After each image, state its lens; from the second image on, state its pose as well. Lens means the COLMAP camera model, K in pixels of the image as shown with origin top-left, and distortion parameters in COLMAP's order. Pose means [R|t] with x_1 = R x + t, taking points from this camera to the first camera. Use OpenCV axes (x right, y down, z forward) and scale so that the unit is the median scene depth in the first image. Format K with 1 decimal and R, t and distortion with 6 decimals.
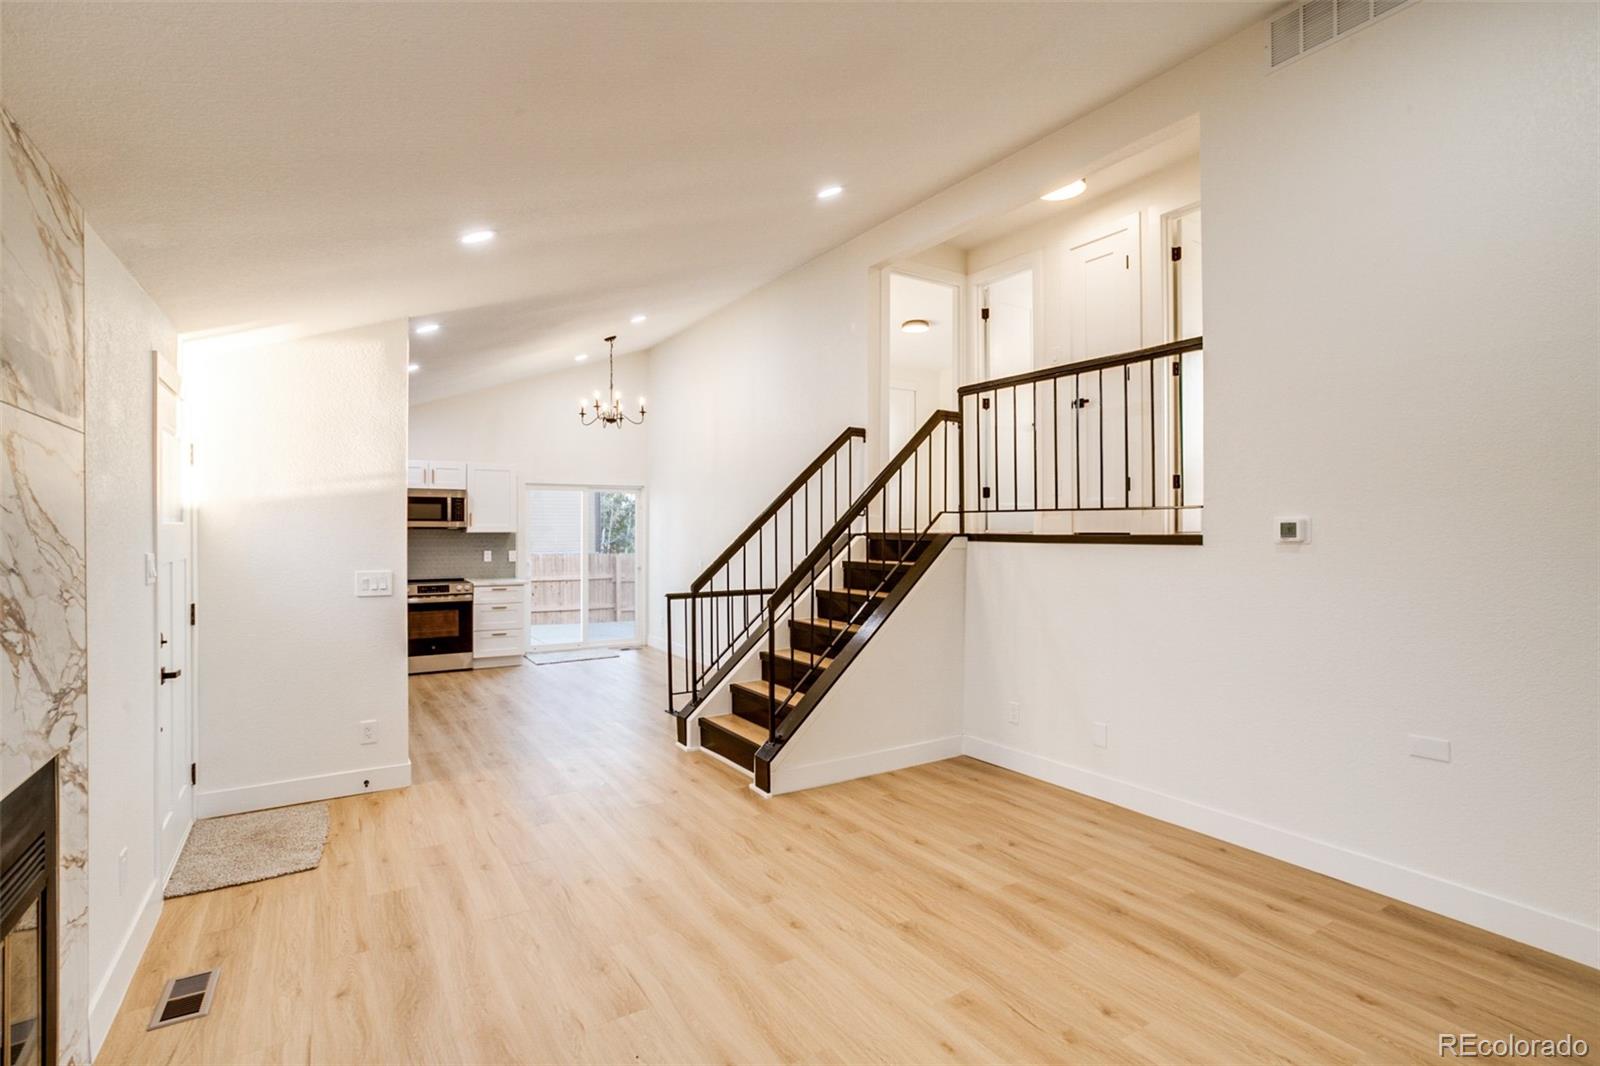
lens RADIAL K [[768.1, 0, 792.4], [0, 768.1, 529.9], [0, 0, 1]] dist [-0.062348, 0.034145]
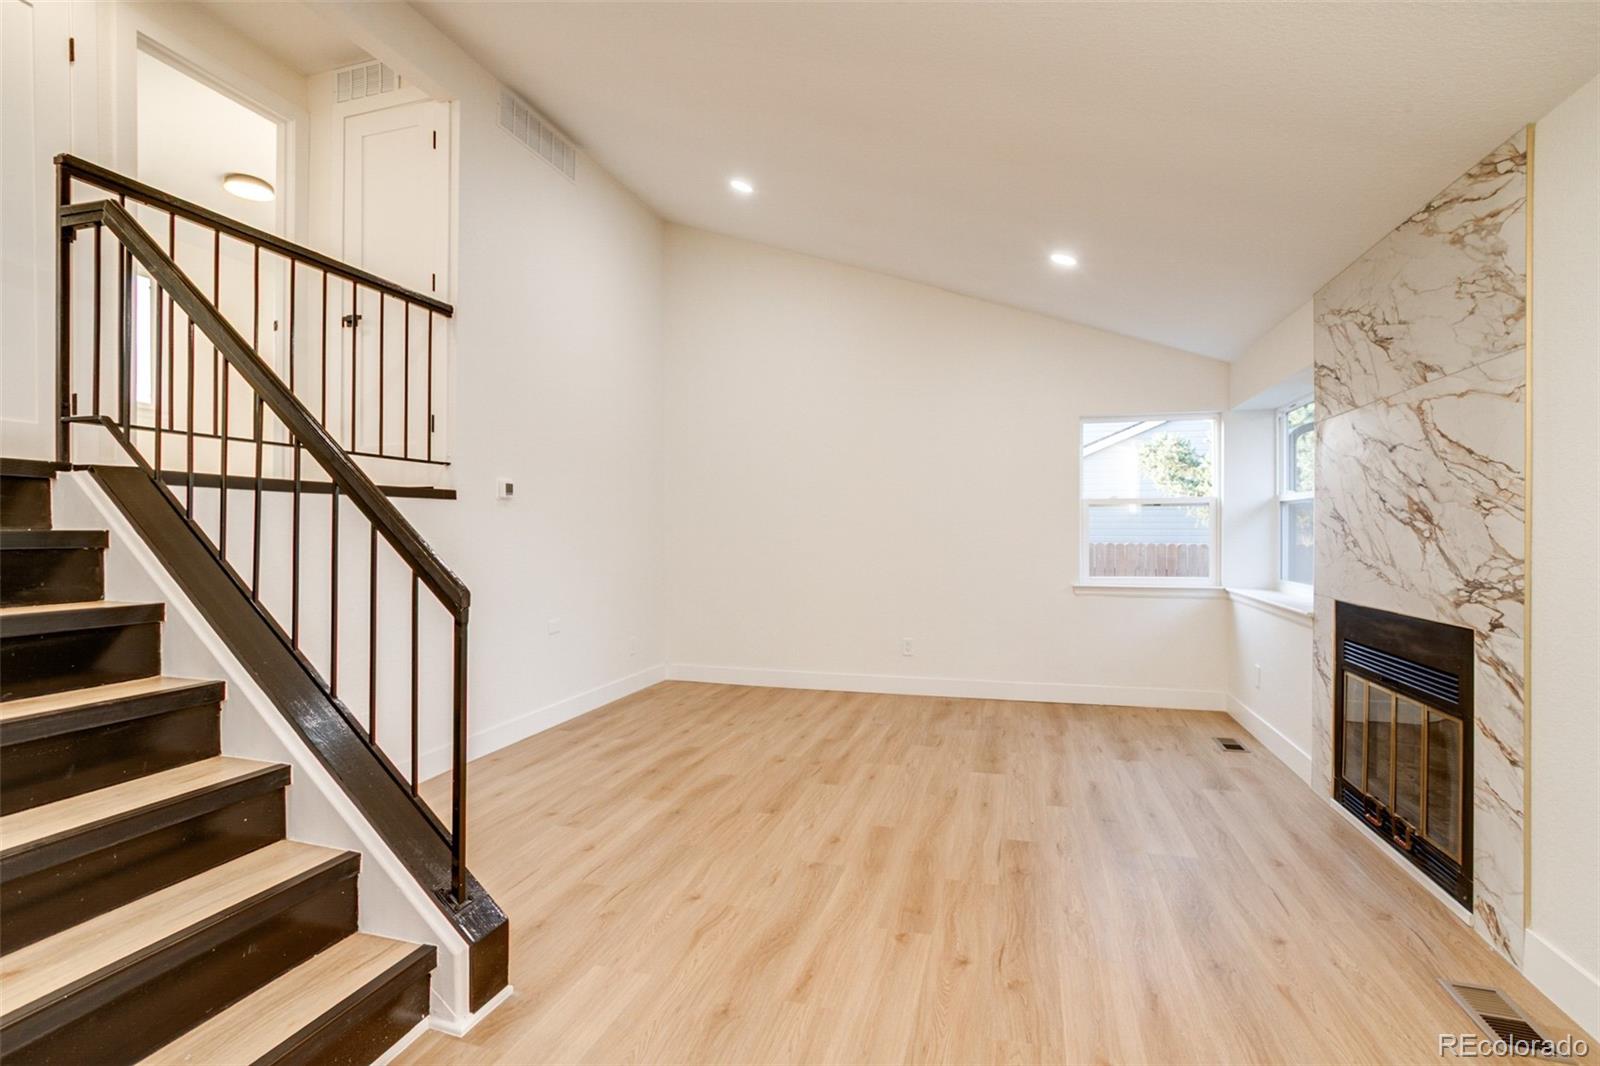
lens RADIAL K [[768.1, 0, 792.4], [0, 768.1, 529.9], [0, 0, 1]] dist [-0.062348, 0.034145]
pose [[-0.663875, 0.001905, 0.747841, -0.513957], [0.003166, 0.999995, 0.000263, 0.056449], [-0.747837, 0.002542, -0.663877, 1.188028]]
